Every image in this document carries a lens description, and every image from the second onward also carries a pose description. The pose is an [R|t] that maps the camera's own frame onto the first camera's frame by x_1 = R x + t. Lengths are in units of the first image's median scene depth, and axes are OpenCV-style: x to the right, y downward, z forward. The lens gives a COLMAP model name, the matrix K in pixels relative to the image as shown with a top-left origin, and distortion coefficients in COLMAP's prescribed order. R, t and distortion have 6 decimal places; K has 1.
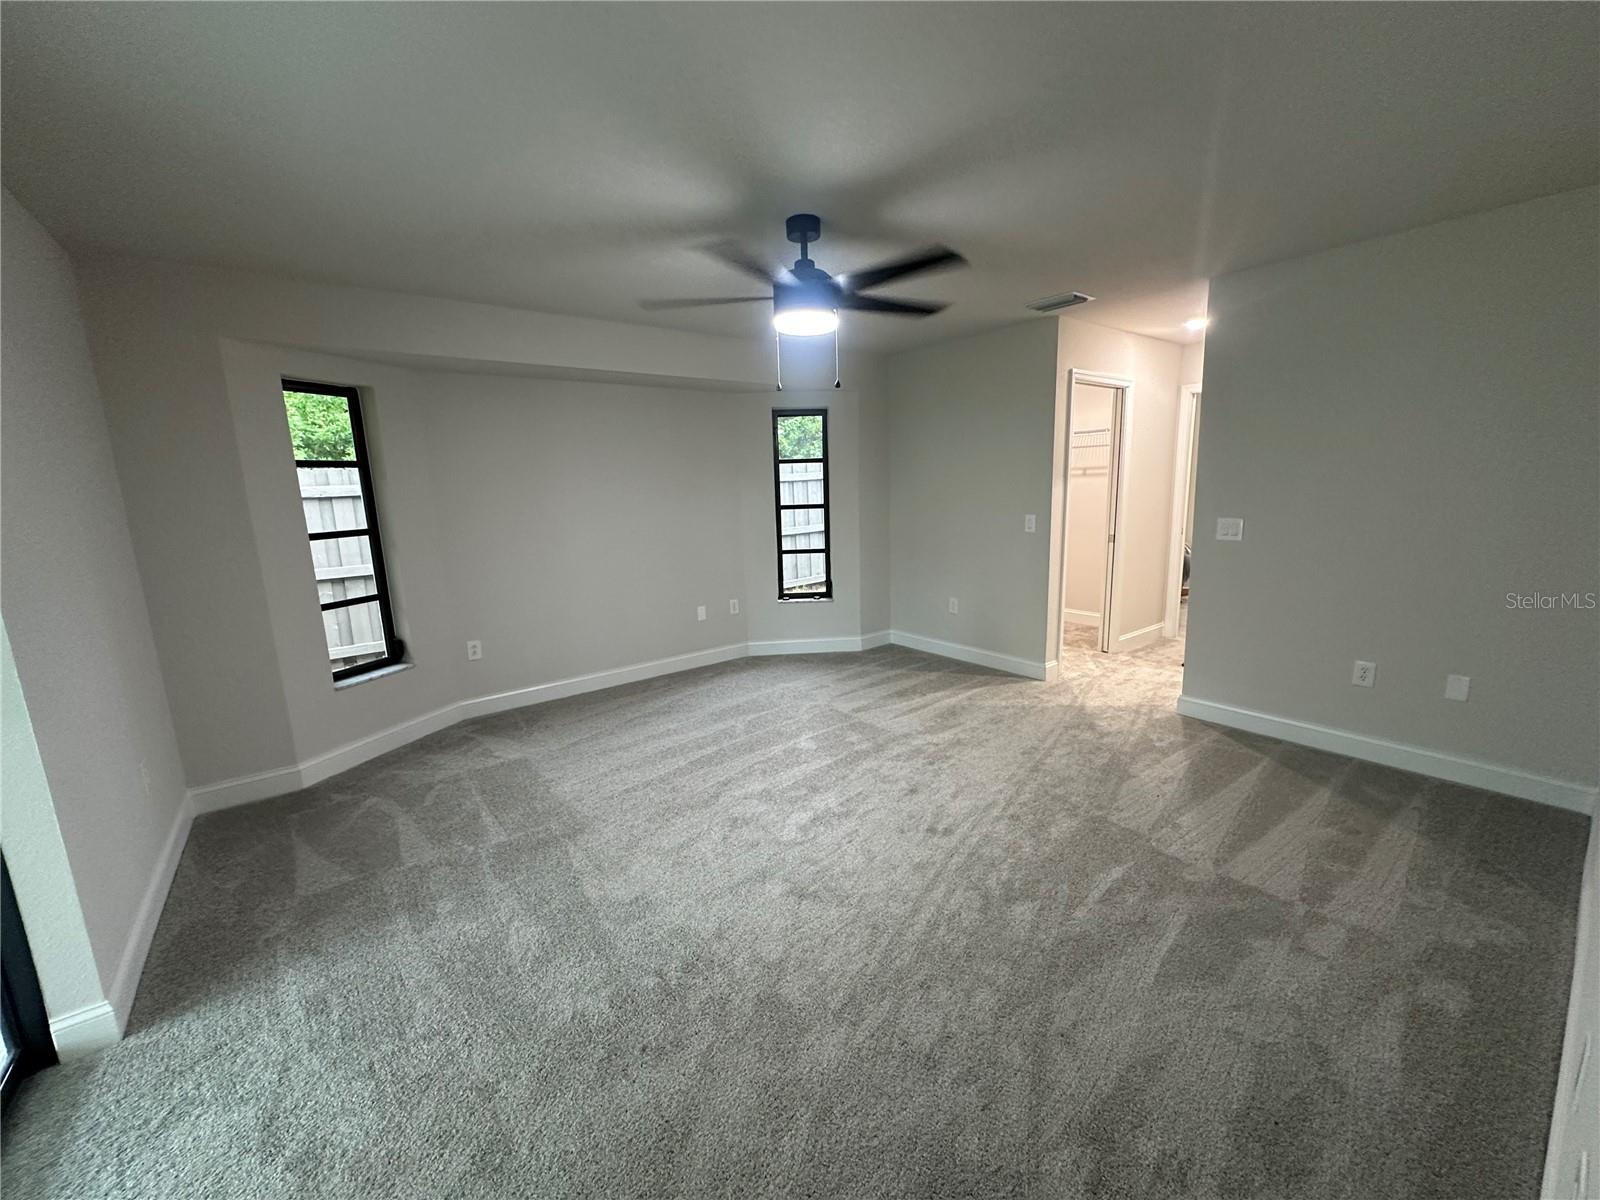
lens RADIAL K [[634.9, 0, 800.0], [0, 634.9, 600.0], [0, 0, 1]] dist [0.000663, -0.000047]
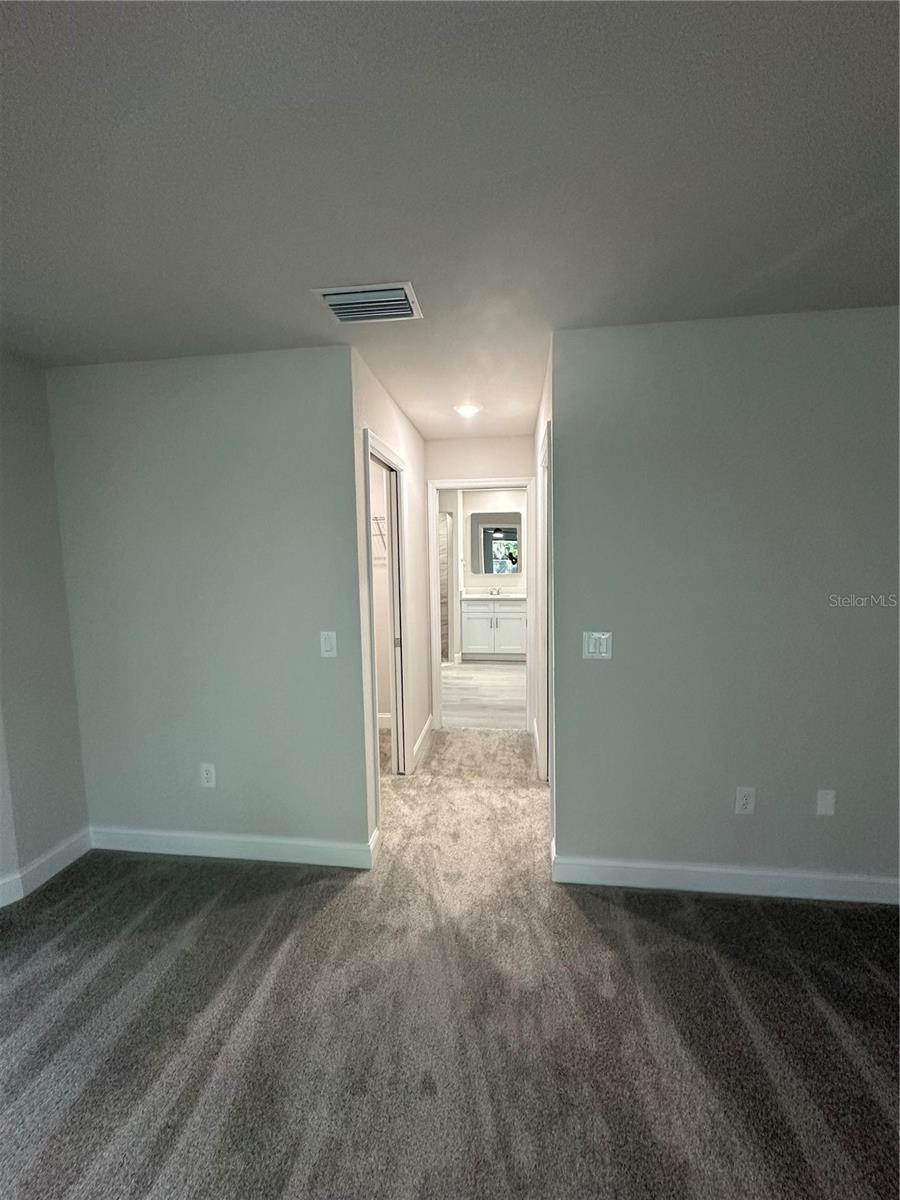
lens RADIAL K [[476.2, 0, 450.0], [0, 476.2, 600.0], [0, 0, 1]] dist [0.000663, -0.000047]
pose [[0.704373, -0.052413, 0.707893, 0.103641], [0.126558, 0.990564, -0.052586, -0.131828], [-0.698457, 0.126629, 0.704360, 0.578721]]
